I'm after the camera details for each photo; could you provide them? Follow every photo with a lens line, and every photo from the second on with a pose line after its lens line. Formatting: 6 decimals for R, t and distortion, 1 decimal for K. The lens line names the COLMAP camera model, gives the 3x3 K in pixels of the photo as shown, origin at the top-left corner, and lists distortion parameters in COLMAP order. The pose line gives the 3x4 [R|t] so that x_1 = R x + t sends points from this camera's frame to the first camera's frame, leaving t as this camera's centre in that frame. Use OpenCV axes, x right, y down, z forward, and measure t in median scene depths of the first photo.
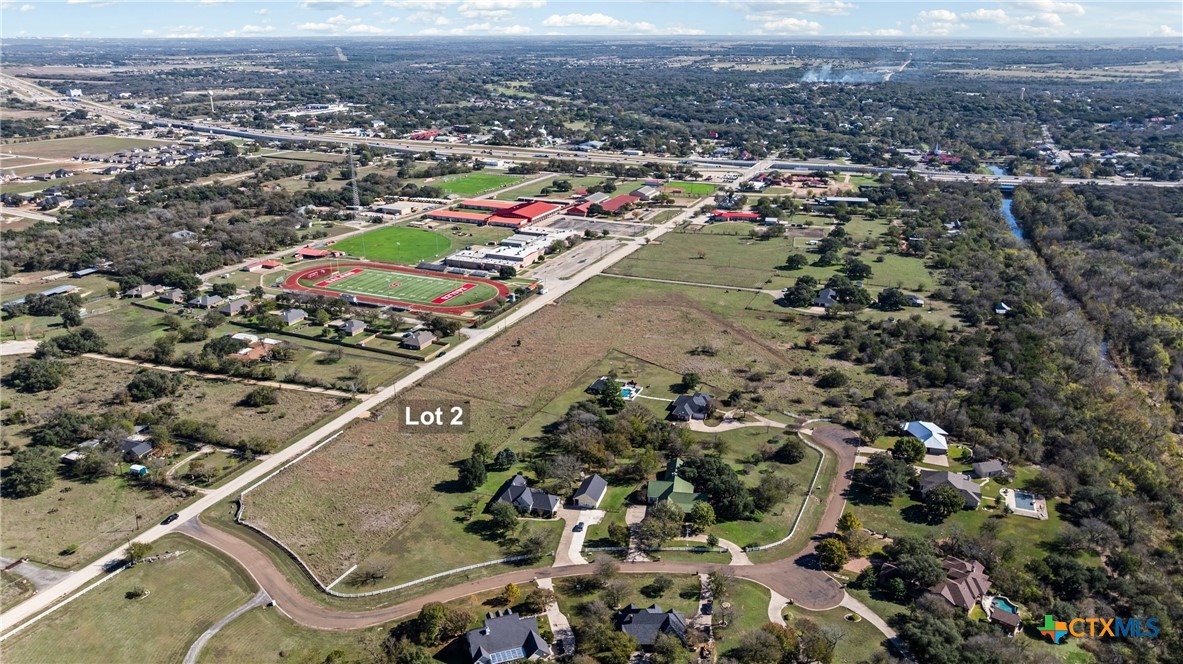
lens RADIAL K [[842.4, 0, 596.6], [0, 842.4, 332.0], [0, 0, 1]] dist [-0.018168, -0.000651]
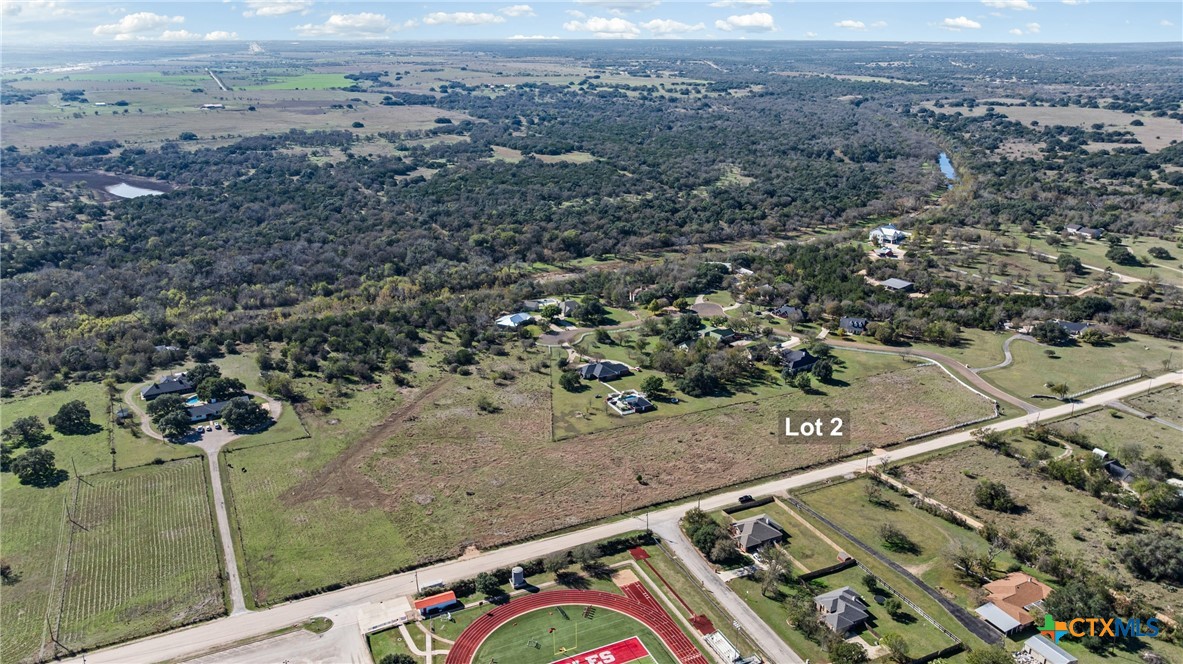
lens RADIAL K [[842.4, 0, 596.6], [0, 842.4, 332.0], [0, 0, 1]] dist [-0.018168, -0.000651]
pose [[-0.757534, -0.219904, 0.614642, -0.431034], [0.218393, 0.801927, 0.556074, -0.447354], [-0.615181, 0.555478, -0.559461, 1.210468]]
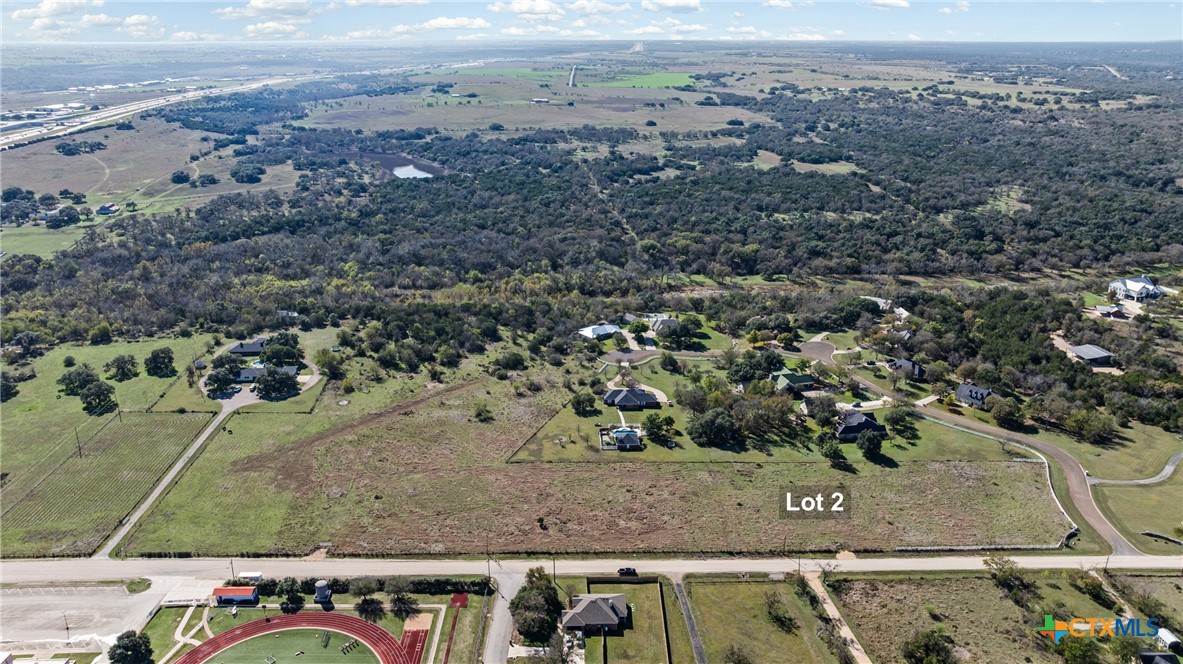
lens RADIAL K [[842.4, 0, 596.6], [0, 842.4, 332.0], [0, 0, 1]] dist [-0.018168, -0.000651]
pose [[-0.415896, -0.303222, 0.857372, -0.564531], [0.307666, 0.840270, 0.446417, -0.351596], [-0.855788, 0.449447, -0.256174, 0.947916]]
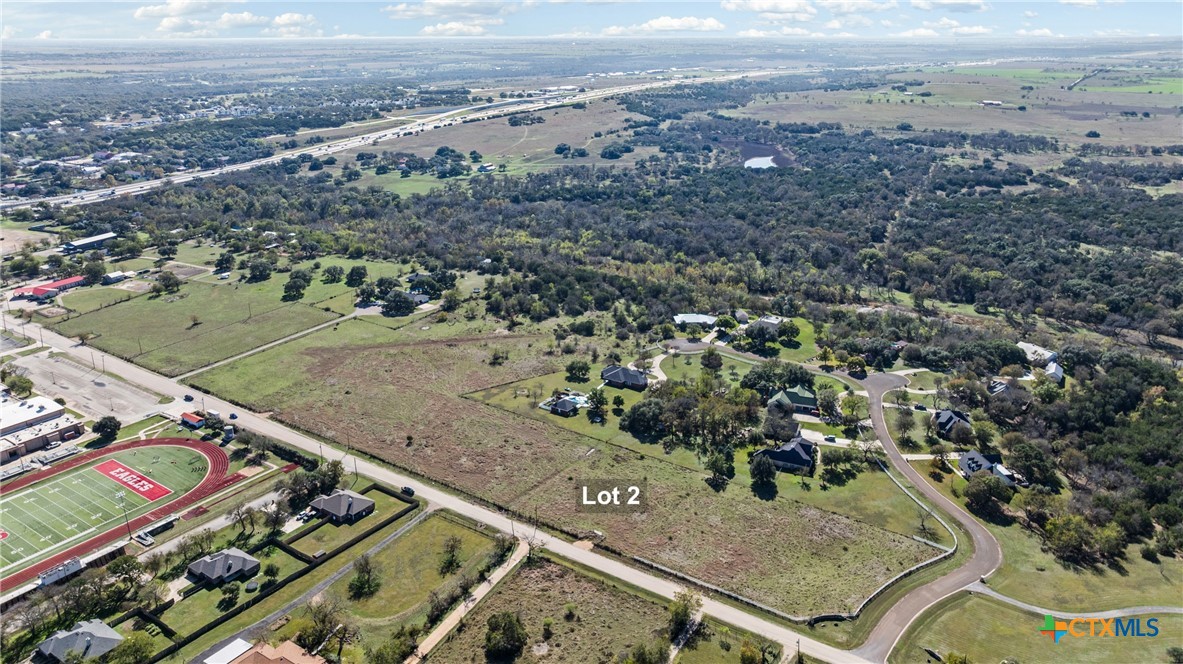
lens RADIAL K [[859.8, 0, 597.7], [0, 859.8, 254.4], [0, 0, 1]] dist [-0.014097, -0.000743]
pose [[0.178450, -0.247301, 0.952364, -0.692927], [0.334778, 0.925414, 0.177573, -0.203744], [-0.925246, 0.287142, 0.247931, 0.526226]]
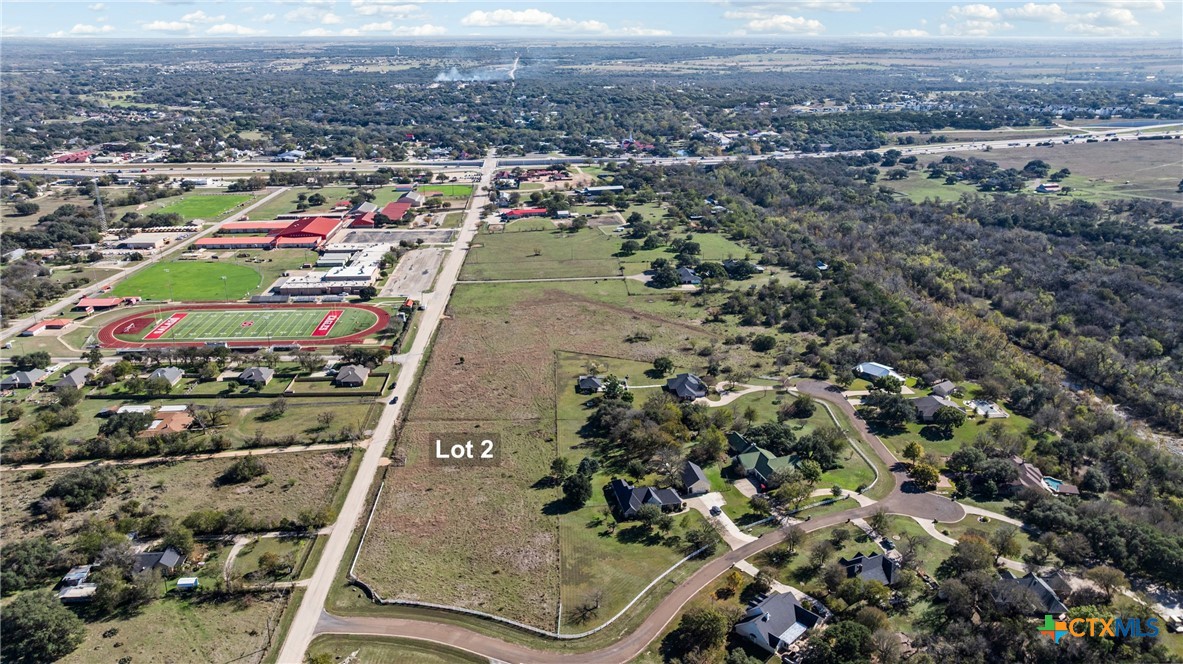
lens RADIAL K [[842.4, 0, 596.6], [0, 842.4, 332.0], [0, 0, 1]] dist [-0.018168, -0.000651]
pose [[0.891412, -0.152941, 0.426608, -0.317154], [0.153237, 0.987609, 0.033868, -0.023968], [-0.426501, 0.035182, 0.903802, 0.069529]]
